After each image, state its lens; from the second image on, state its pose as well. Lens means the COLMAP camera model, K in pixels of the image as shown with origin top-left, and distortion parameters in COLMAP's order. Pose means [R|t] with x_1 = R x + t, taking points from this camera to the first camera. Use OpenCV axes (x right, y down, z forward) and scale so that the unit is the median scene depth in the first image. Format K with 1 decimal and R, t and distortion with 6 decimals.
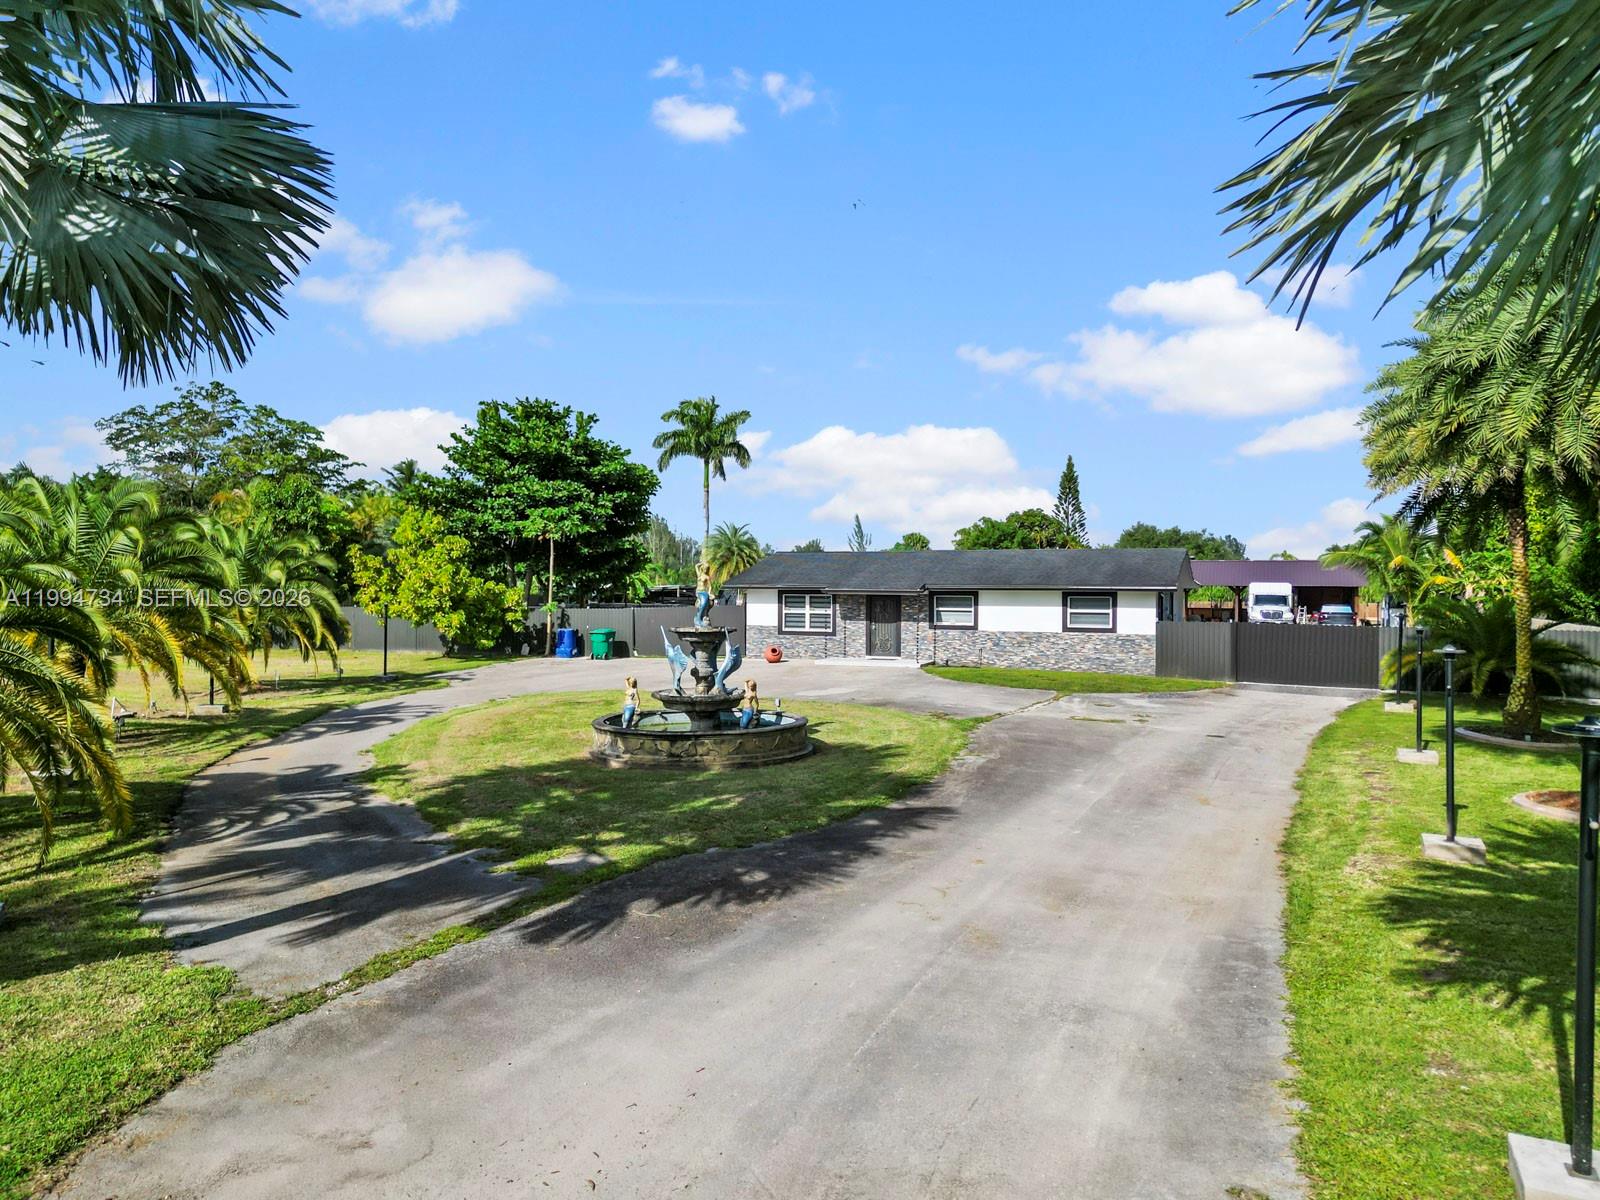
lens RADIAL K [[1111.8, 0, 807.8], [0, 1111.8, 599.8], [0, 0, 1]] dist [0.084634, -0.067294]
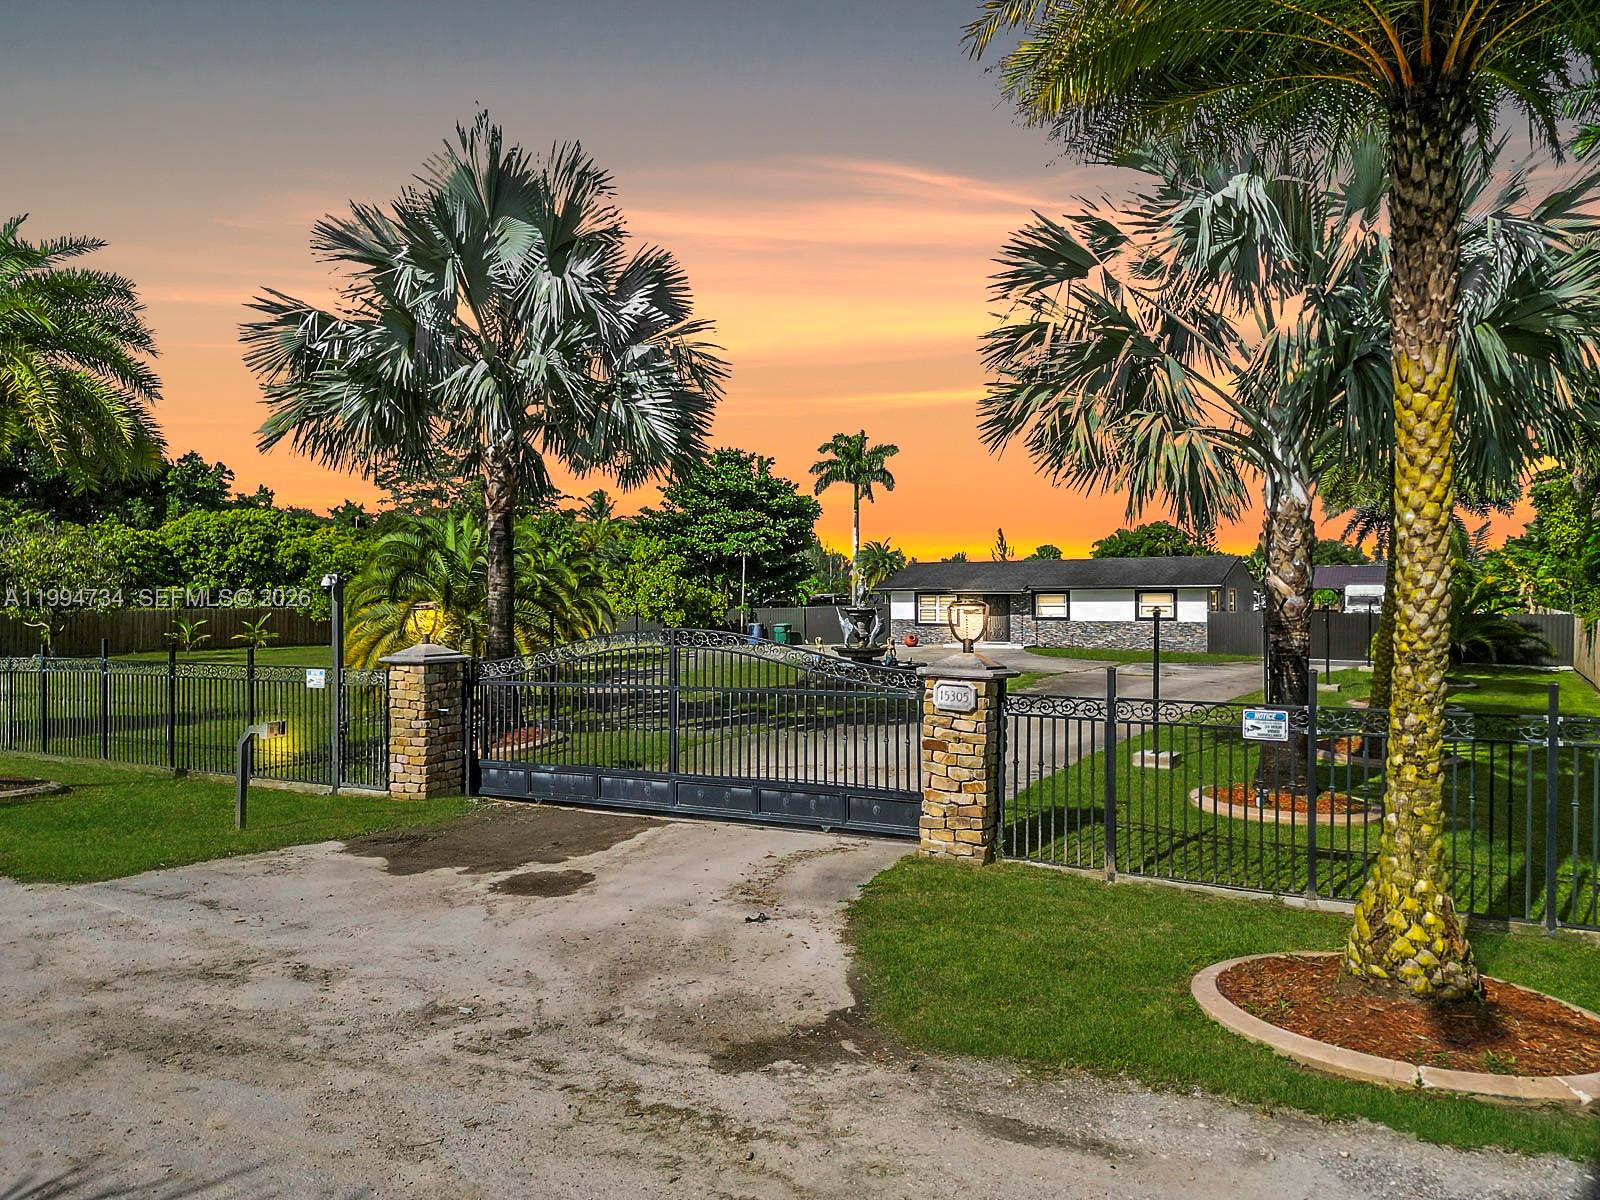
lens RADIAL K [[1112.3, 0, 793.4], [0, 1112.3, 585.7], [0, 0, 1]] dist [0.080308, -0.074756]
pose [[0.989224, -0.011564, -0.145954, 0.023667], [0.007852, 0.999631, -0.025985, 0.017524], [0.146201, 0.024559, 0.988950, -0.325488]]
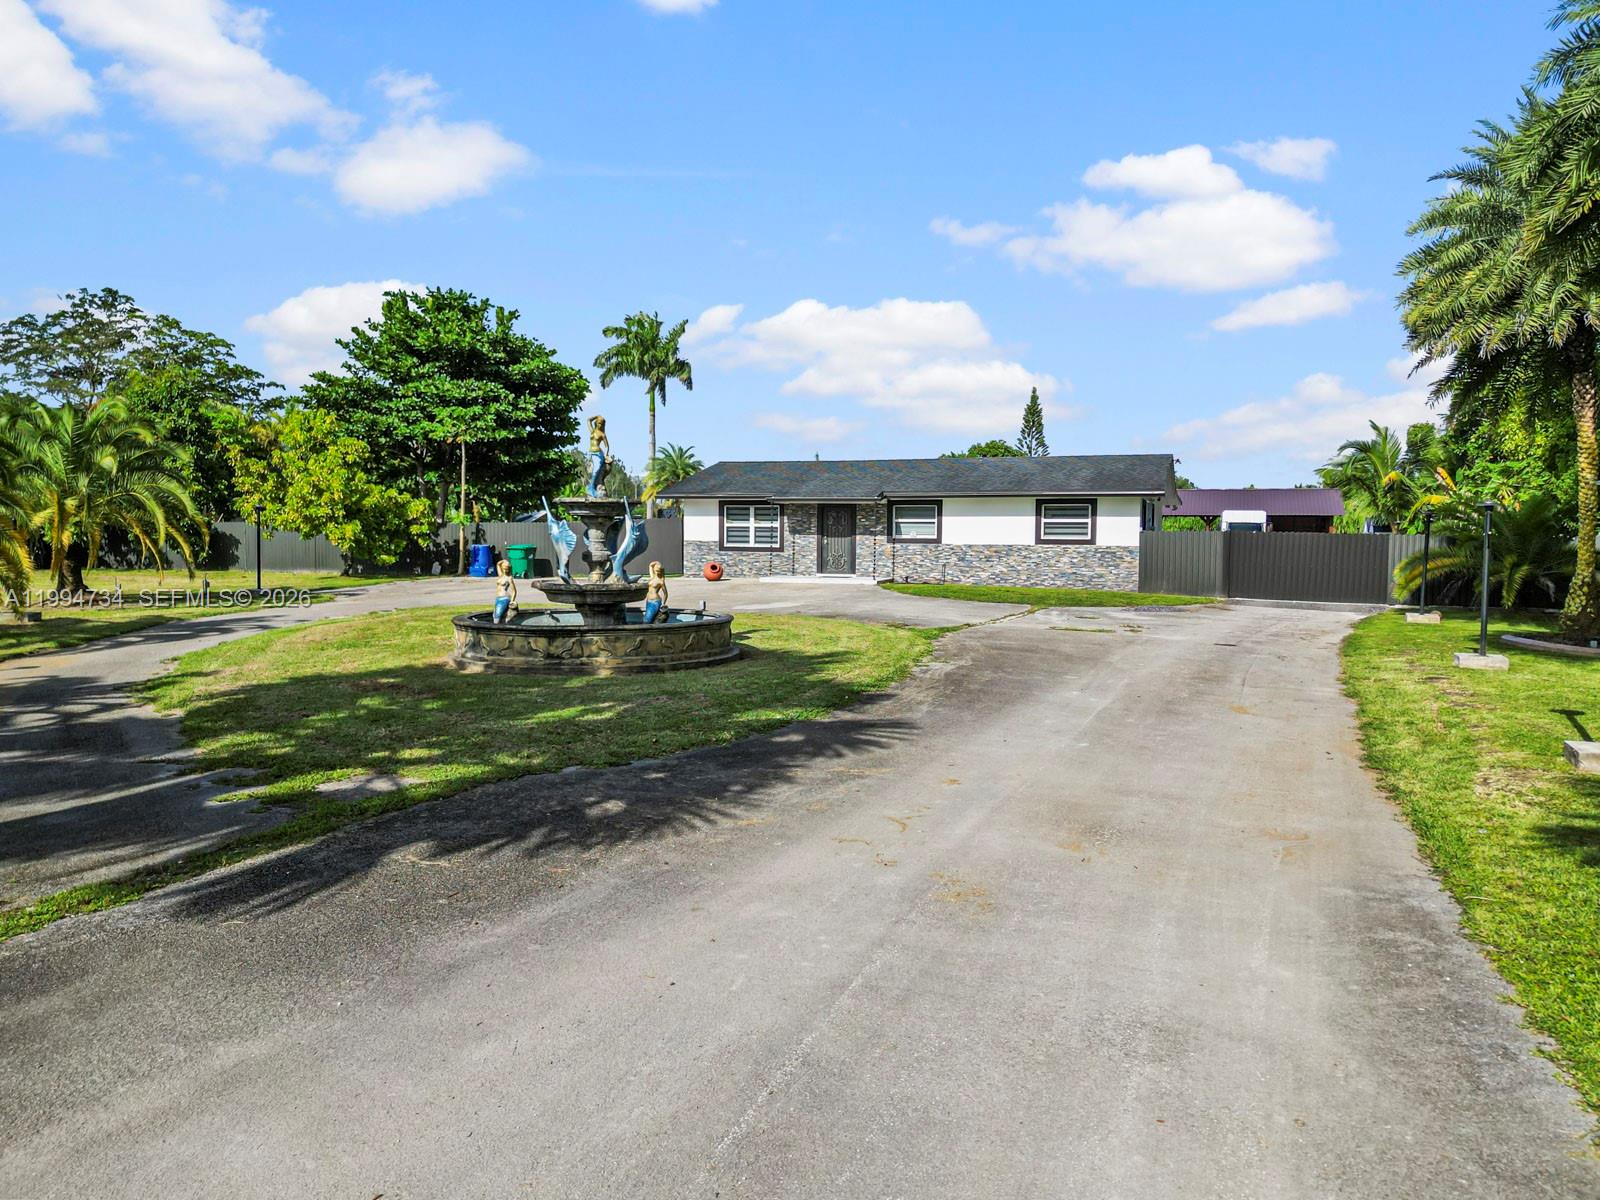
lens RADIAL K [[1111.8, 0, 807.8], [0, 1111.8, 599.8], [0, 0, 1]] dist [0.084634, -0.067294]
pose [[0.999335, 0.001061, 0.036446, 0.012360], [-0.002779, 0.998885, 0.047137, 0.029367], [-0.036355, -0.047207, 0.998223, 0.105035]]
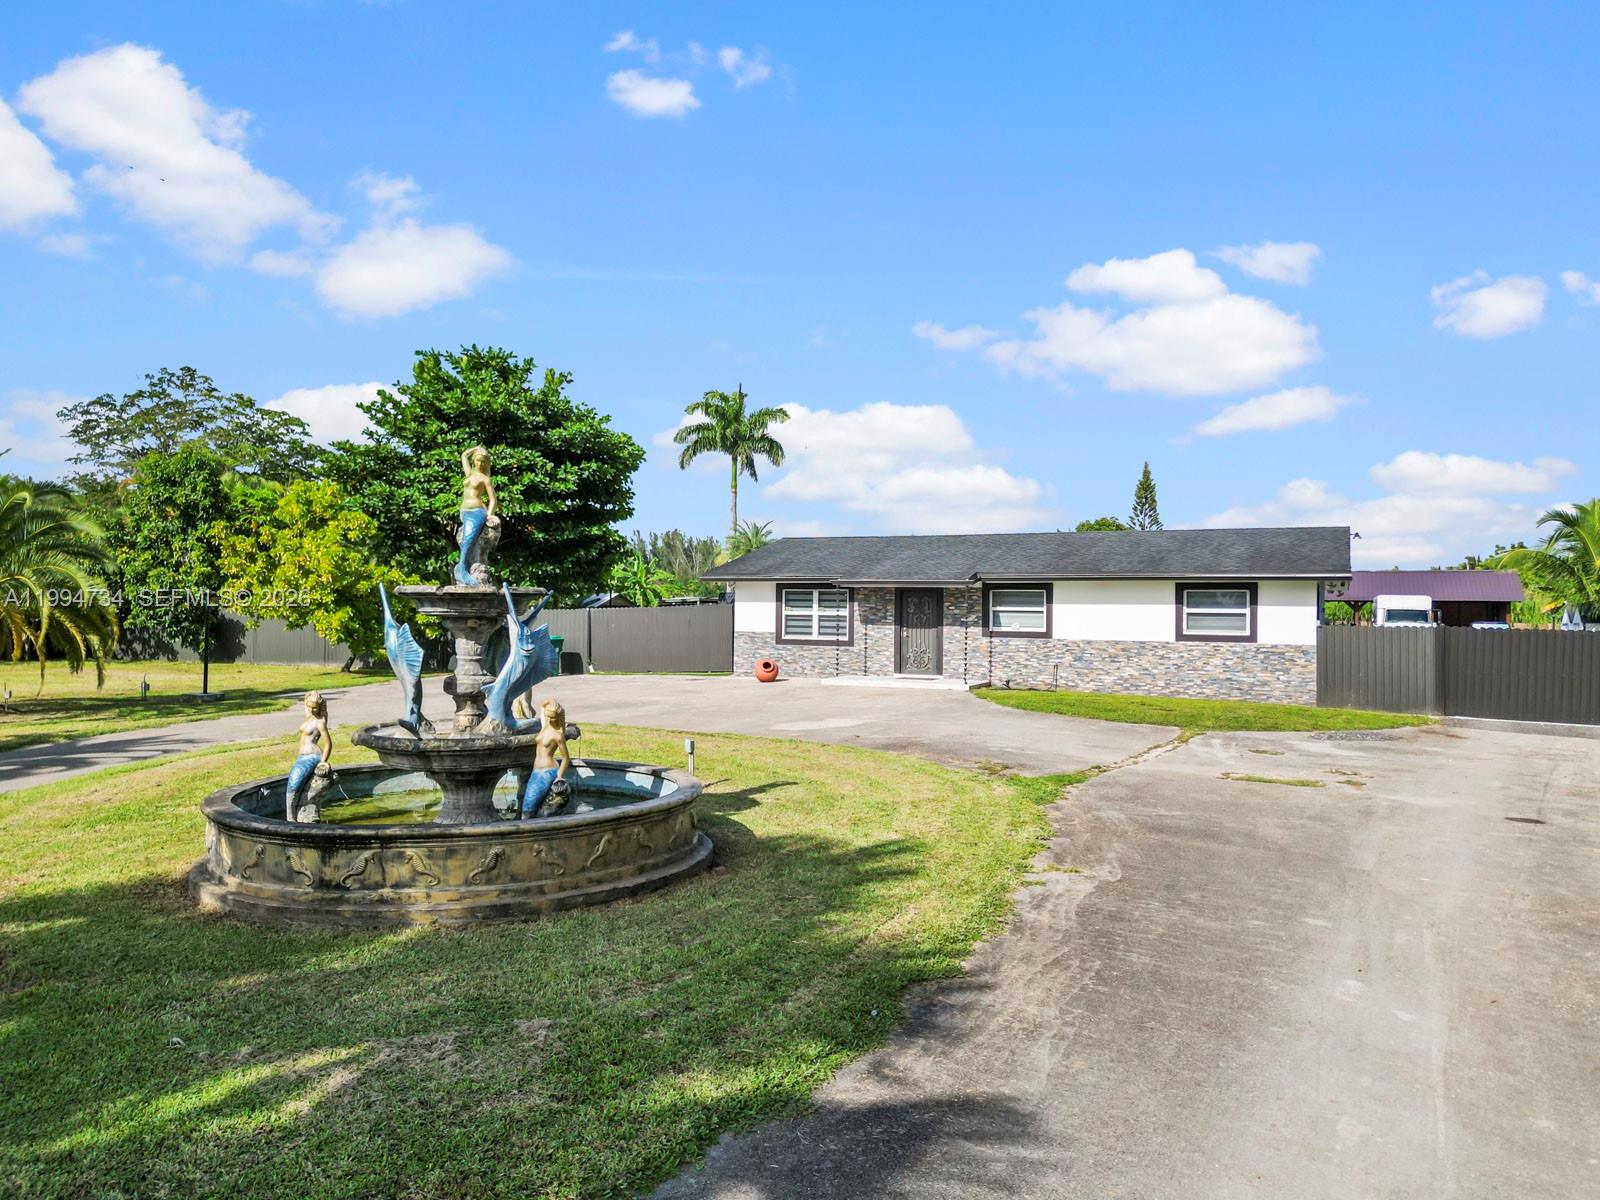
lens RADIAL K [[1117.6, 0, 813.7], [0, 1117.6, 603.3], [0, 0, 1]] dist [0.047105, -0.001034]
pose [[0.998829, 0.006168, -0.047994, 0.034490], [-0.007190, 0.999751, -0.021139, 0.020352], [0.047852, 0.021459, 0.998624, 0.273373]]
